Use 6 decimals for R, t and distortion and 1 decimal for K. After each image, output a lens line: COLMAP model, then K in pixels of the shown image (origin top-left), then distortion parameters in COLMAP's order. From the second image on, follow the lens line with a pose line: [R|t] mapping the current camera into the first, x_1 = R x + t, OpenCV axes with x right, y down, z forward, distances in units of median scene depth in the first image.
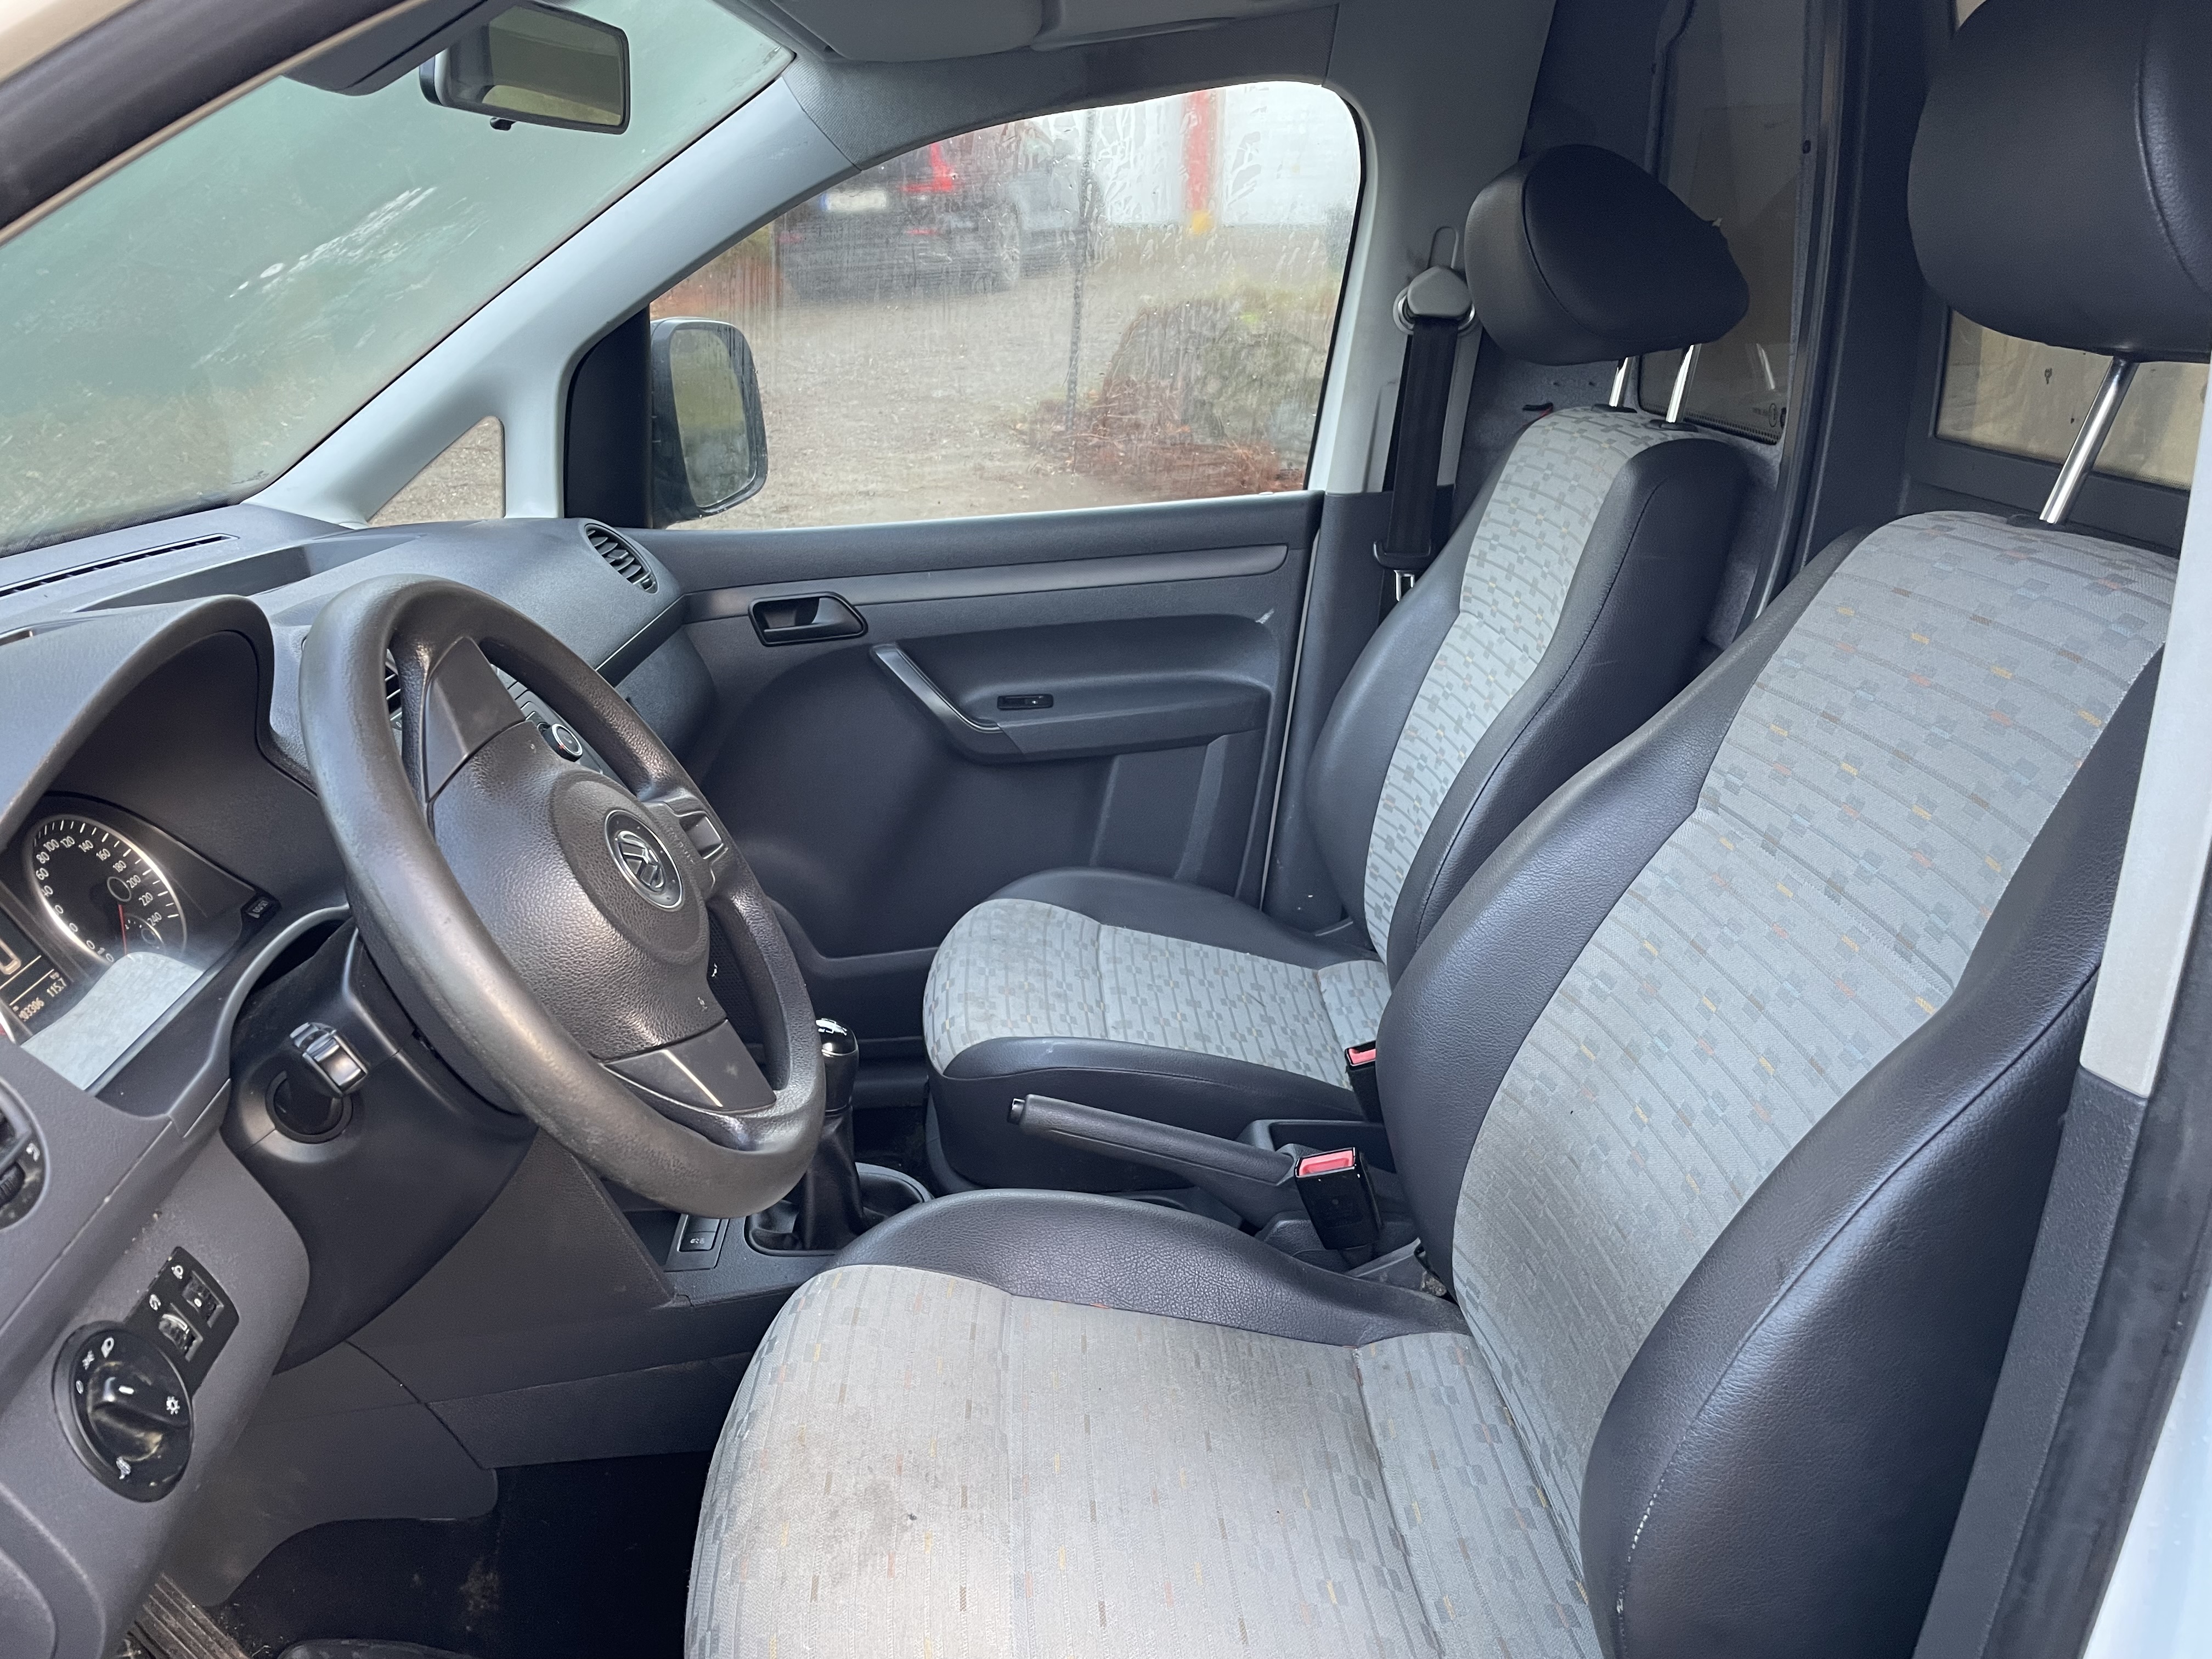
lens RADIAL K [[1678.1, 0, 1110.9], [0, 1678.1, 825.9], [0, 0, 1]] dist [0.084844, -0.116192]
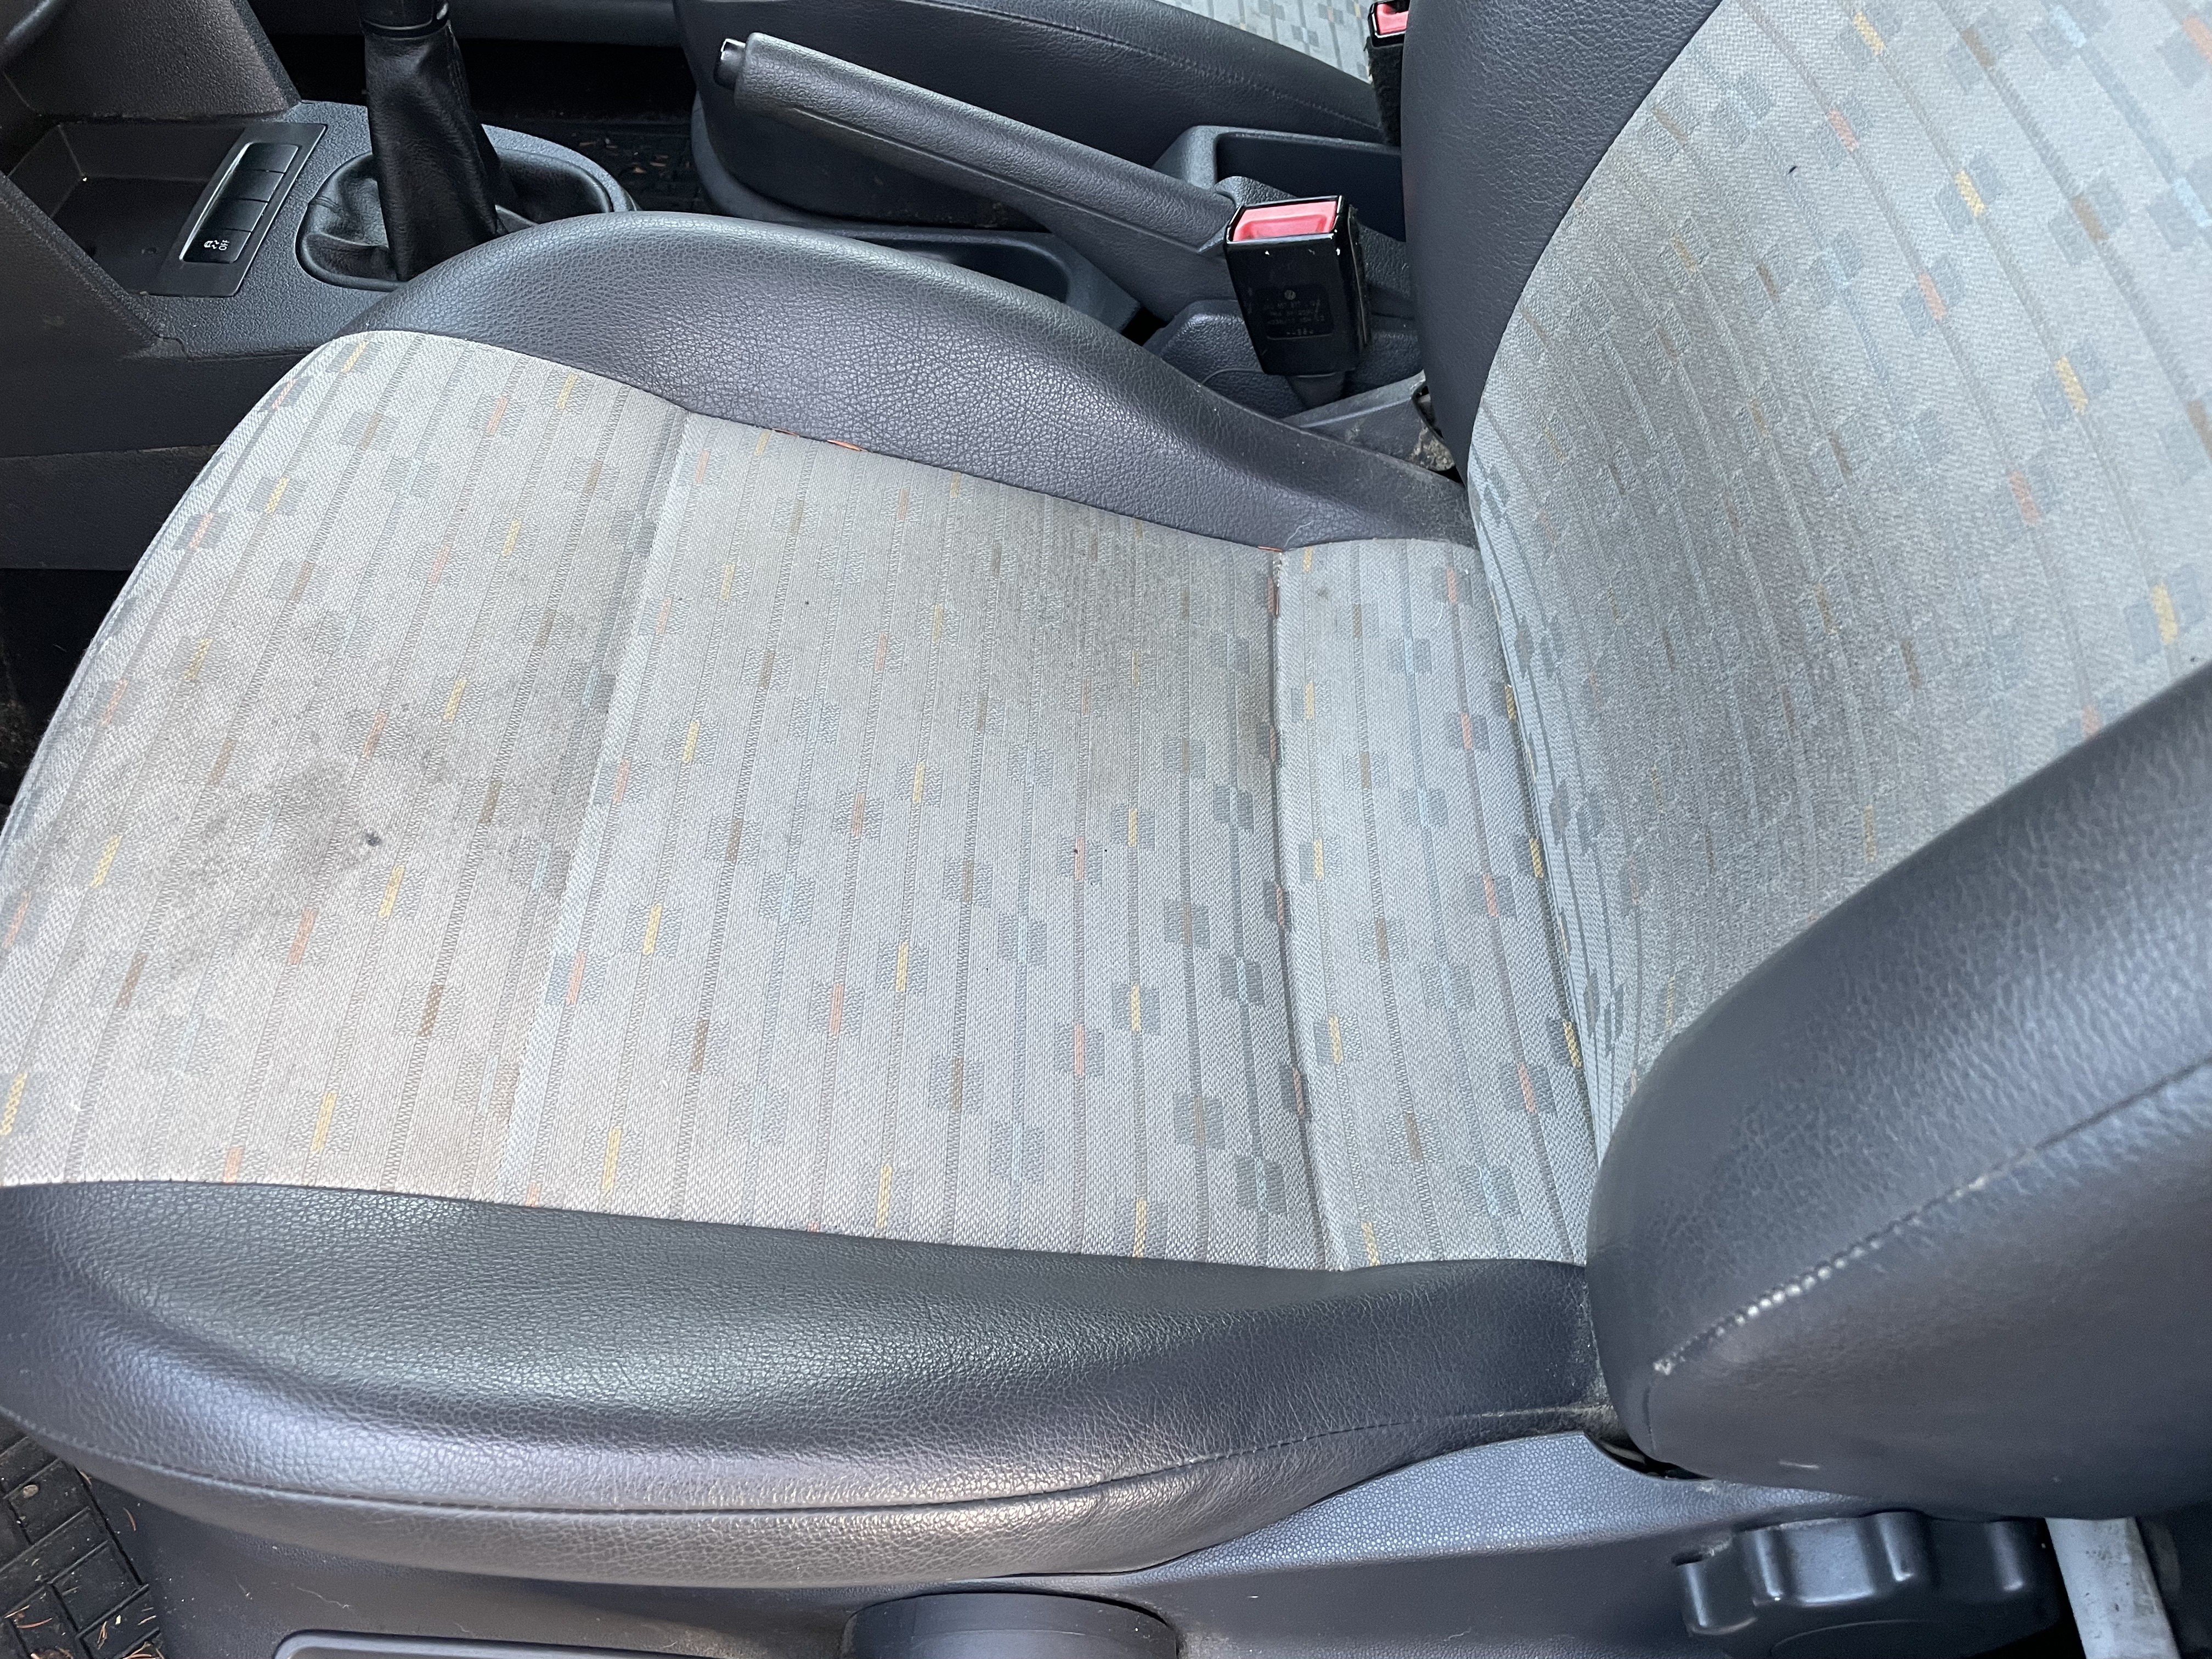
lens RADIAL K [[1678.1, 0, 1090.4], [0, 1678.1, 821.0], [0, 0, 1]] dist [0.084844, -0.116192]
pose [[0.995310, 0.096726, -0.001597, 0.095137], [-0.080341, 0.835684, 0.543302, 0.077412], [0.053886, -0.540626, 0.839536, 0.482791]]
